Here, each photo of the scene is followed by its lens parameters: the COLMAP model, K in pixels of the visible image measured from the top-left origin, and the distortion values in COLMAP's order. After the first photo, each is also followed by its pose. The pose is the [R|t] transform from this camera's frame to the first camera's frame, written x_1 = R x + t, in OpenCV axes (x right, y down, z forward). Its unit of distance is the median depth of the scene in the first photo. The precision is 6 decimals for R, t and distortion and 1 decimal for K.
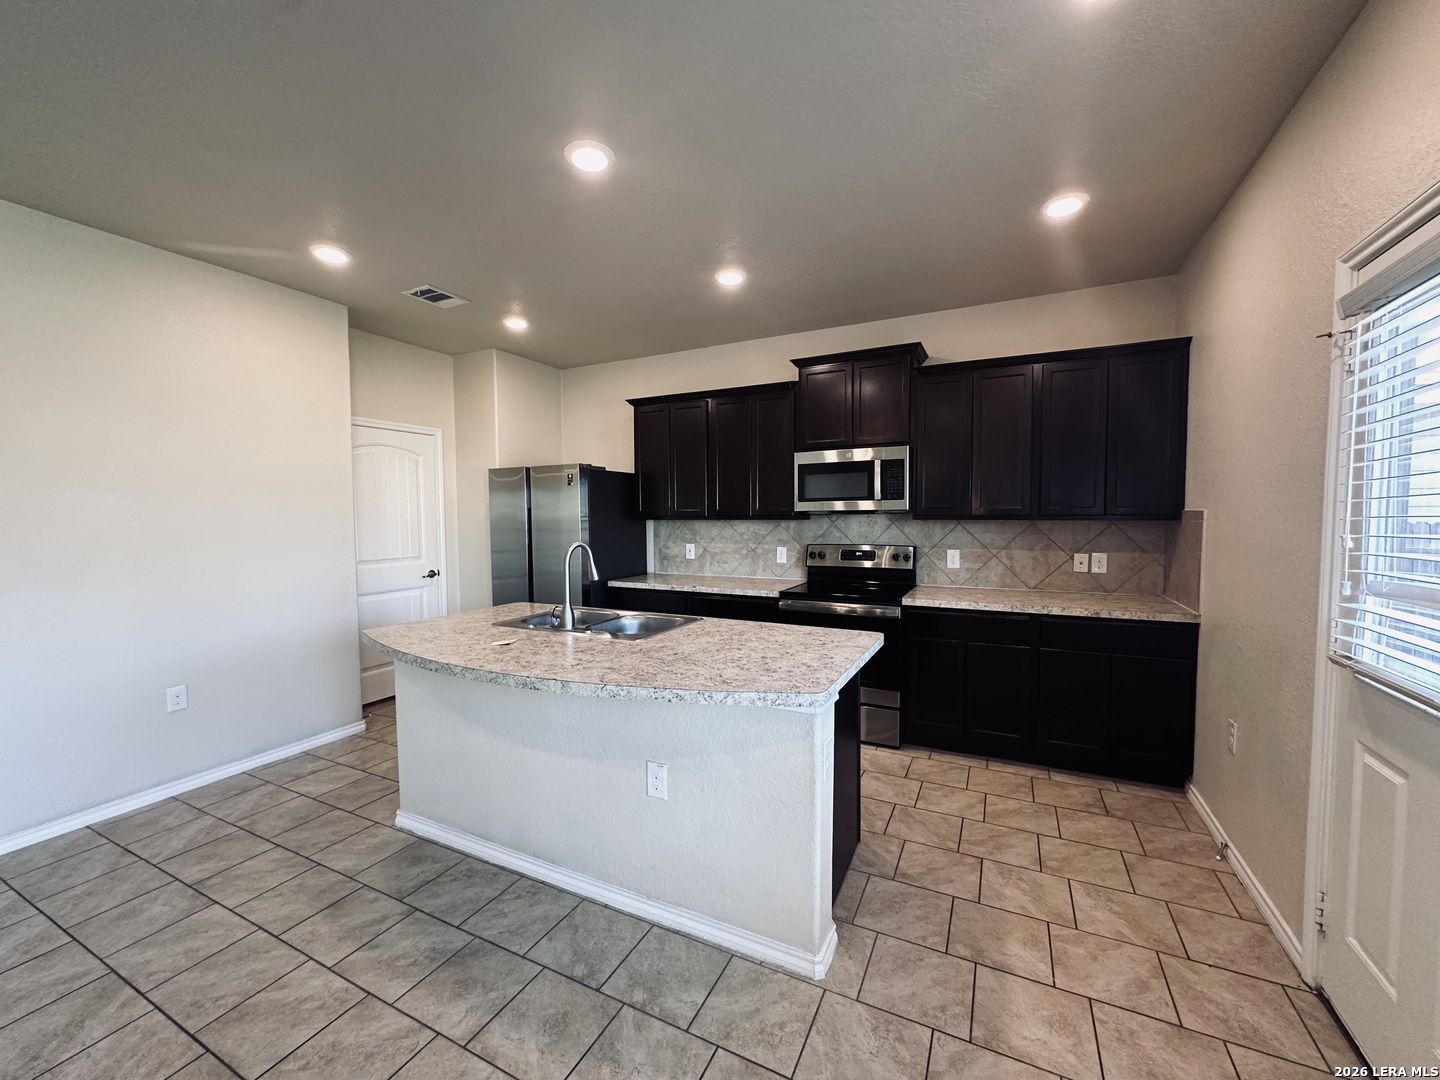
lens RADIAL K [[575.8, 0, 719.8], [0, 575.8, 543.9], [0, 0, 1]] dist [-0.002363, 0.000703]
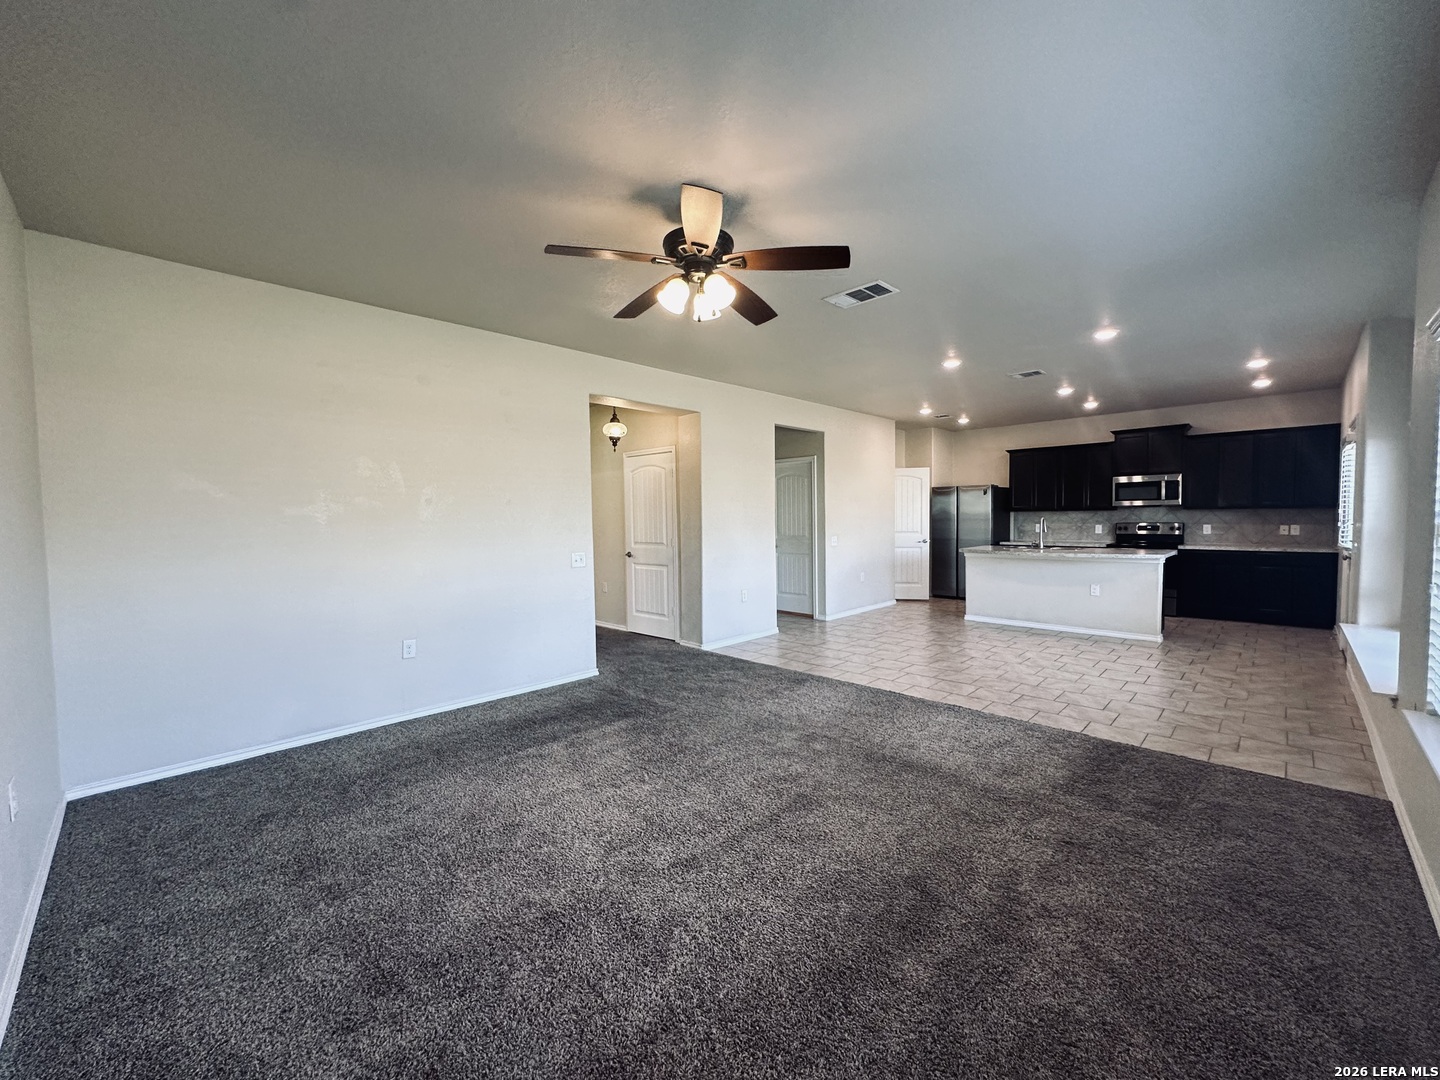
lens RADIAL K [[575.8, 0, 723.6], [0, 575.8, 539.5], [0, 0, 1]] dist [-0.002363, 0.000703]
pose [[0.951545, 0.007003, -0.307431, -0.617375], [-0.008465, 0.999958, -0.003424, 0.089554], [0.307394, 0.005861, 0.951564, -1.513383]]
